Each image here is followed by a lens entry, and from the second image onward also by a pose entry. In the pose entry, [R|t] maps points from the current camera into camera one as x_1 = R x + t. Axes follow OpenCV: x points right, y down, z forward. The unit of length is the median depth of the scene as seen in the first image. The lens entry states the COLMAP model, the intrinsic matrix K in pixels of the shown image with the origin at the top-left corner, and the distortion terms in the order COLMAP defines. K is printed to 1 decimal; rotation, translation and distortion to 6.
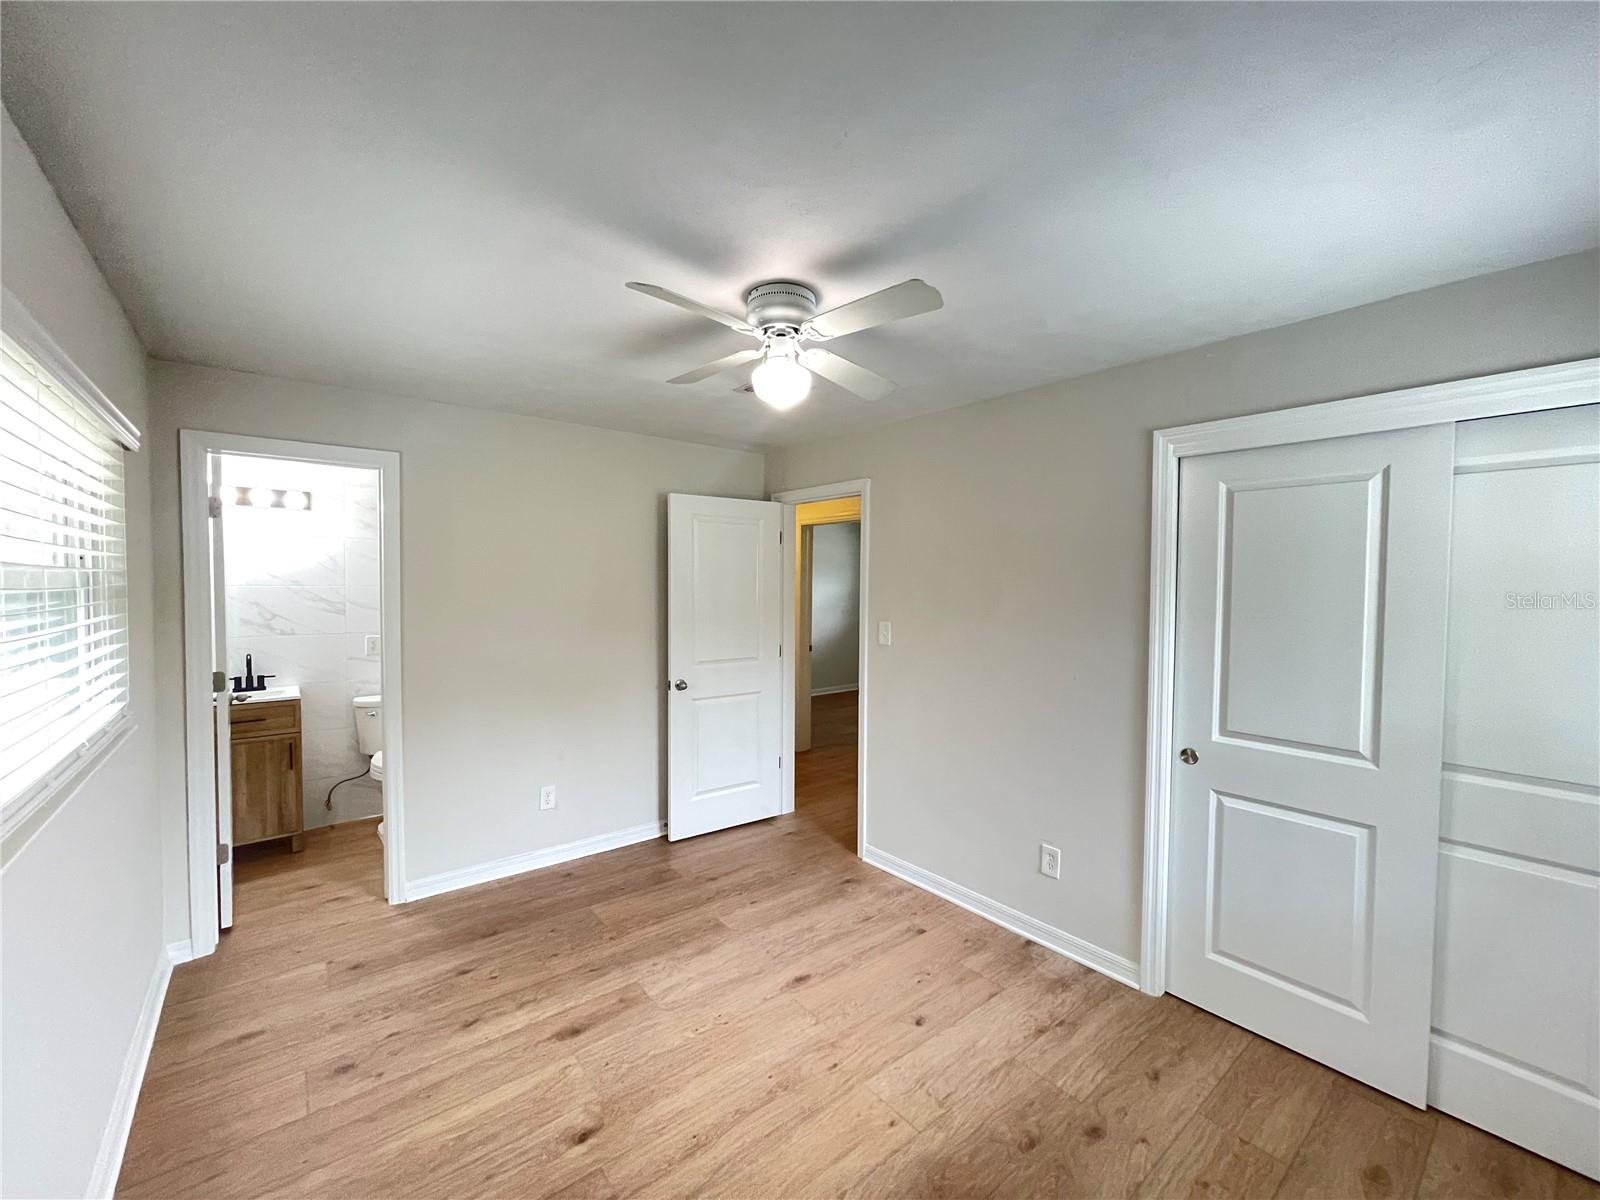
lens RADIAL K [[645.3, 0, 798.0], [0, 645.3, 607.4], [0, 0, 1]] dist [0.001069, 0.000310]
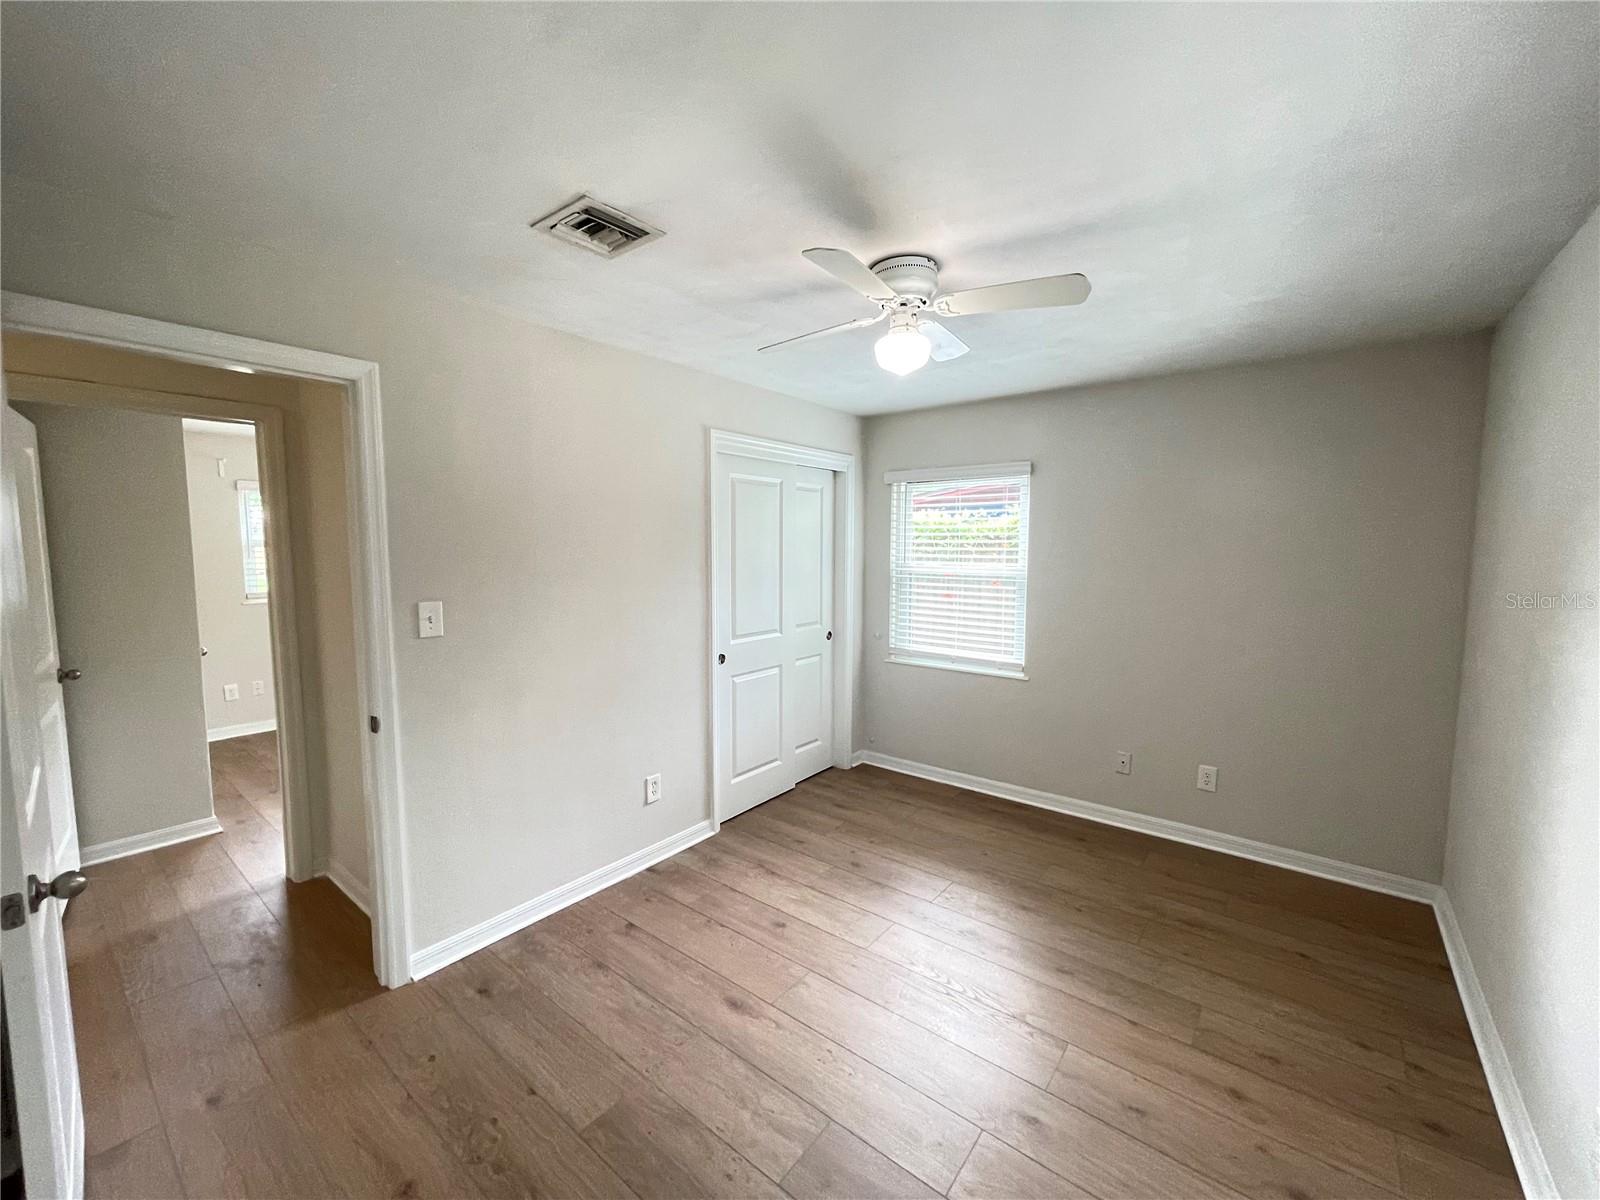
lens RADIAL K [[648.0, 0, 796.9], [0, 648.0, 600.5], [0, 0, 1]] dist [-0.001064, 0.000076]
pose [[-0.215906, -0.099641, 0.971317, -0.960627], [0.027941, 0.993742, 0.108153, -0.064446], [-0.976014, 0.050490, -0.211770, 1.285288]]
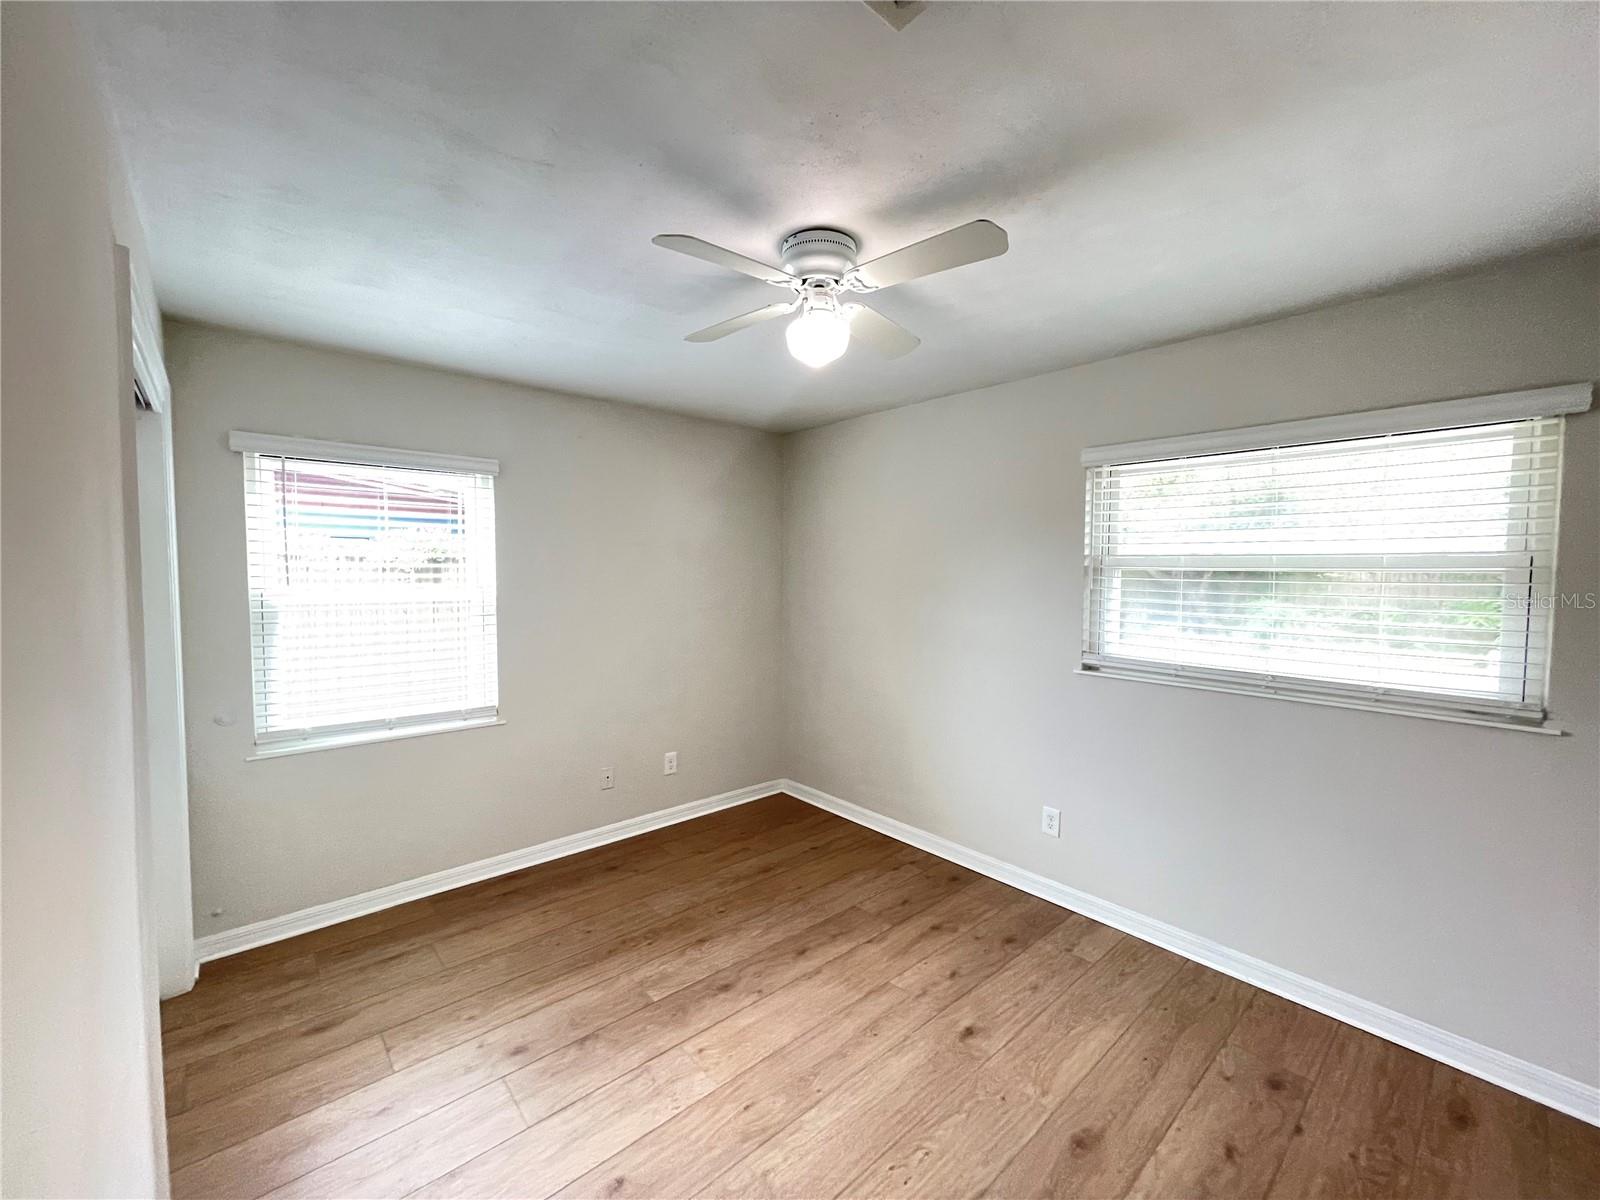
lens RADIAL K [[648.0, 0, 796.9], [0, 648.0, 600.5], [0, 0, 1]] dist [-0.001064, 0.000076]
pose [[-0.999130, -0.013774, -0.039367, 0.033121], [-0.016936, 0.996559, 0.081137, -0.044401], [0.038114, 0.081733, -0.995925, 1.782444]]
